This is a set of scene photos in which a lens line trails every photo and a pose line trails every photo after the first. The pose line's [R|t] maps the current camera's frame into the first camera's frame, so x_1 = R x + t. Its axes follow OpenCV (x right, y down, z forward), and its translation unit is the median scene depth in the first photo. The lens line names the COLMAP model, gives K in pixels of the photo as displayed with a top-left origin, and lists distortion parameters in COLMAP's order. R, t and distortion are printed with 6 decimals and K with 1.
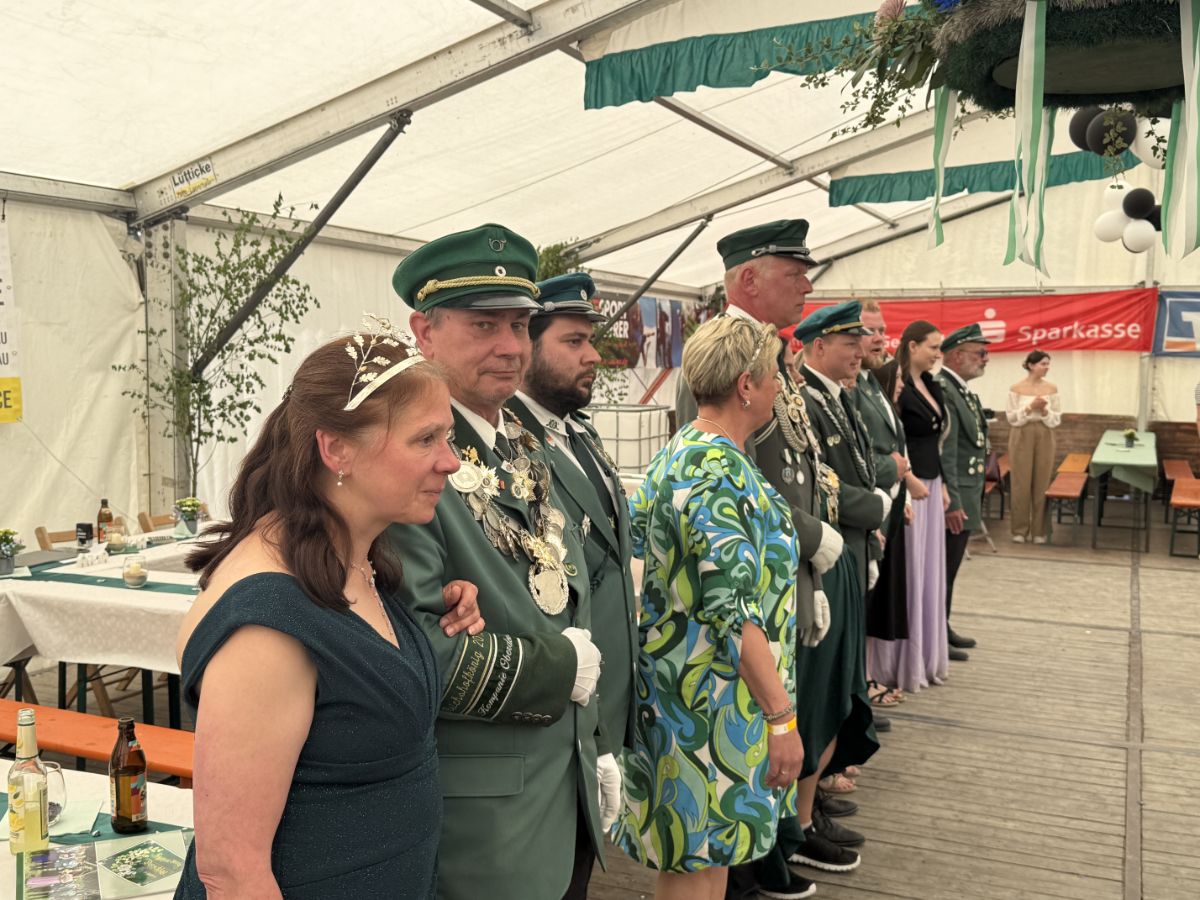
lens RADIAL K [[1286.8, 0, 600.0], [0, 1286.8, 450.0], [0, 0, 1]] dist [0.006937, 0.005602]
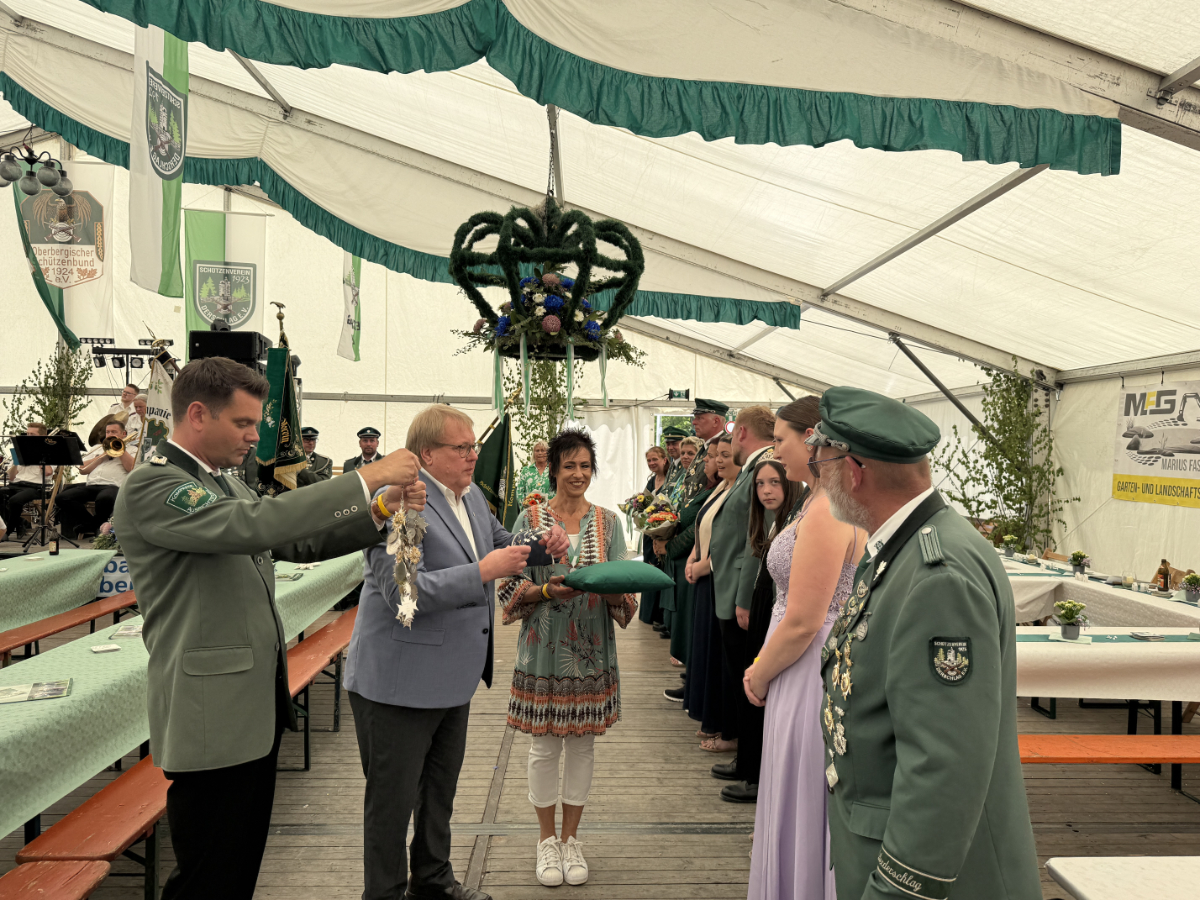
lens RADIAL K [[880.2, 0, 600.0], [0, 880.2, 450.0], [0, 0, 1]] dist [0.145618, -0.171588]
pose [[-0.913694, -0.027057, -0.405502, 0.678160], [-0.065319, 0.994587, 0.080815, -0.139938], [0.401120, 0.100327, -0.910515, 1.781510]]
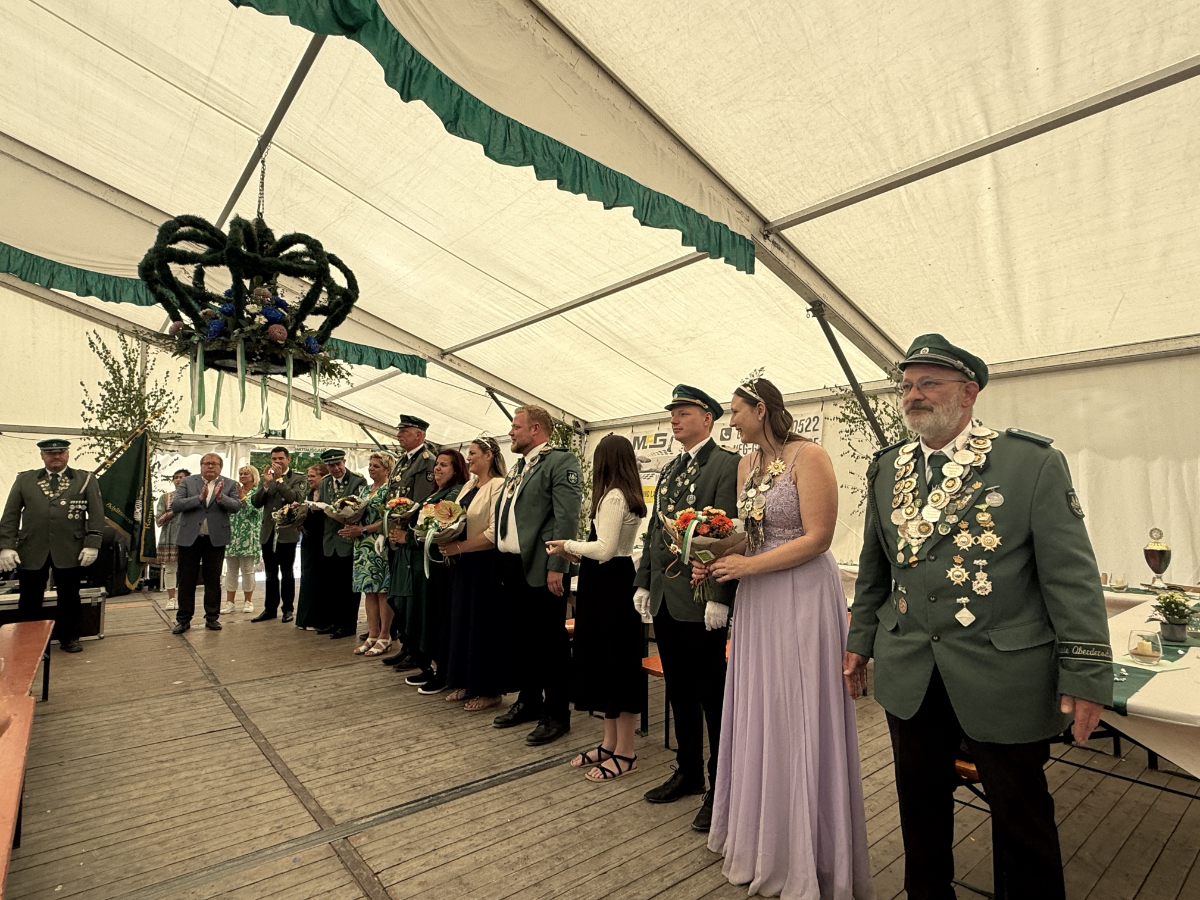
lens RADIAL K [[645.4, 0, 600.0], [0, 645.4, 450.0], [0, 0, 1]] dist [0.005028, 0.000265]
pose [[-0.472018, -0.078820, -0.878058, 0.819166], [-0.085596, 0.995387, -0.043338, -0.047975], [0.877423, 0.054702, -0.476588, 1.489346]]
